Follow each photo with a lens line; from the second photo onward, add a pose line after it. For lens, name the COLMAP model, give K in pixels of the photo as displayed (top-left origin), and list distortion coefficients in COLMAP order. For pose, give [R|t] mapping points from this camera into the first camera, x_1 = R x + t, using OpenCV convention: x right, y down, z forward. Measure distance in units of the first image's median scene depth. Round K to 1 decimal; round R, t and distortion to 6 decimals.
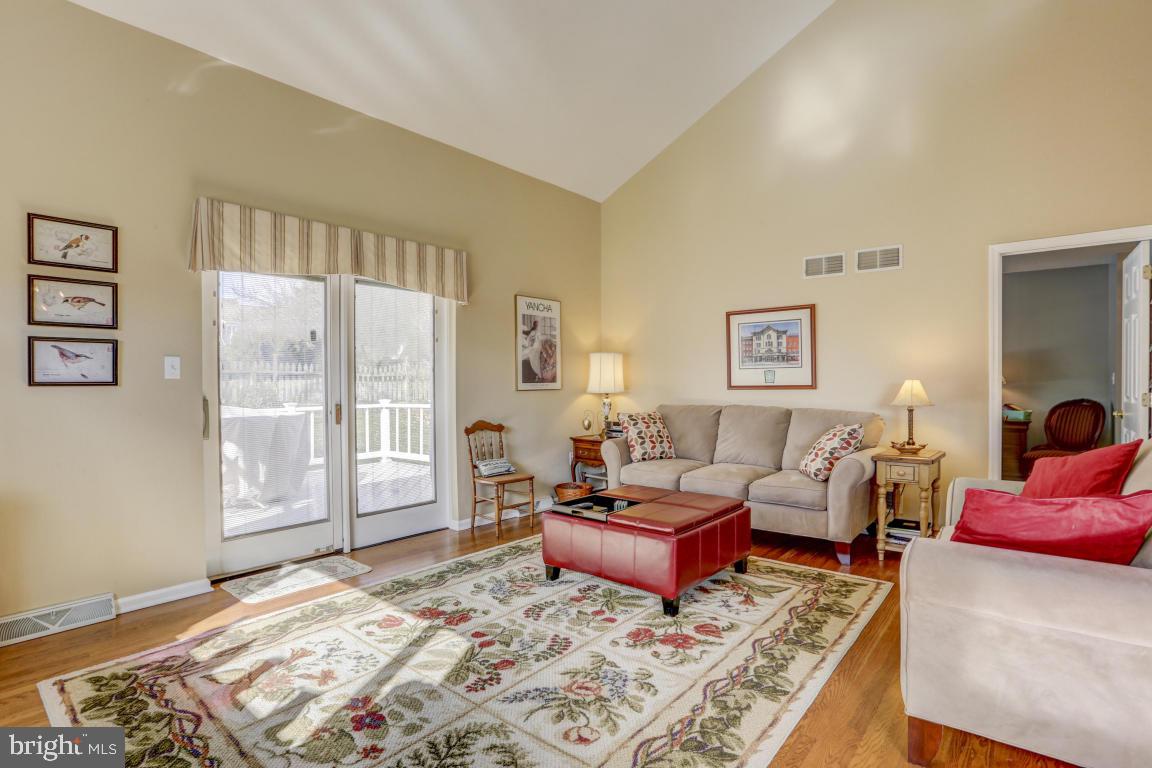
lens RADIAL K [[565.0, 0, 588.0], [0, 565.0, 386.9], [0, 0, 1]] dist [-0.075593, 0.027587]
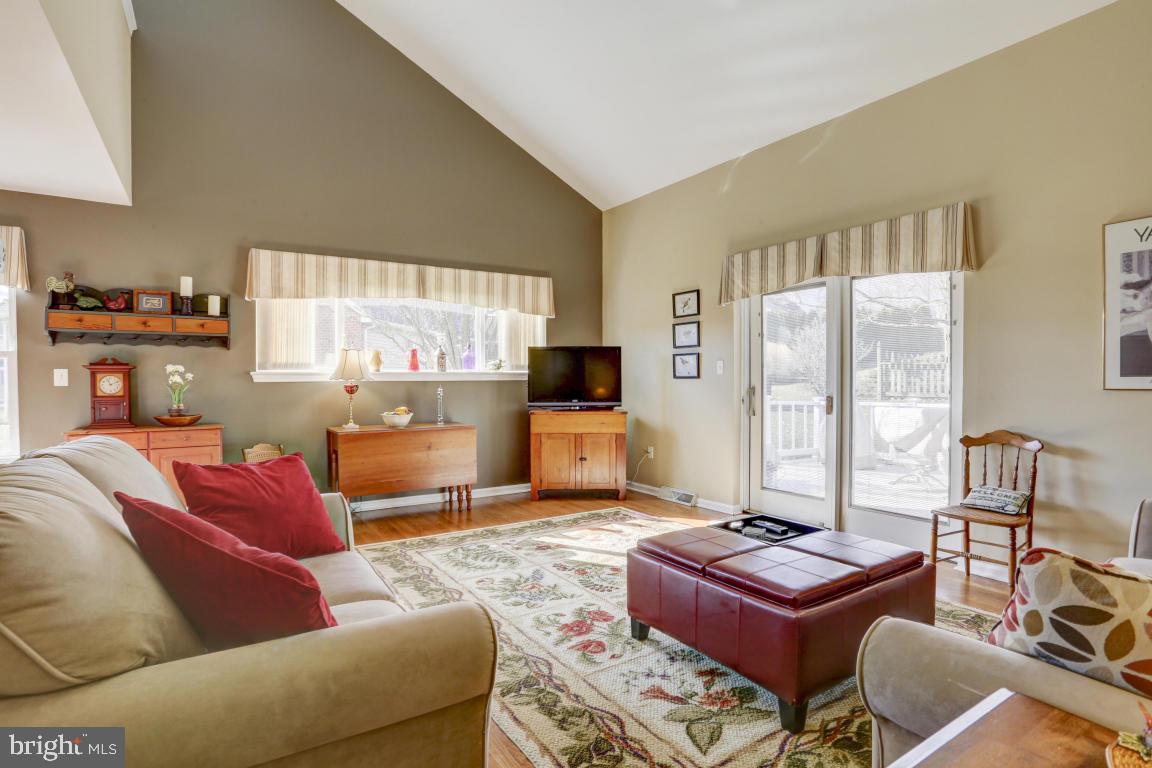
lens RADIAL K [[578.9, 0, 576.0], [0, 578.9, 384.0], [0, 0, 1]] dist [-0.075101, 0.032397]
pose [[-0.304444, 0.013747, -0.952431, 1.116185], [-0.003292, 0.999875, 0.015484, -0.012752], [0.952524, 0.007850, -0.304361, 1.259122]]
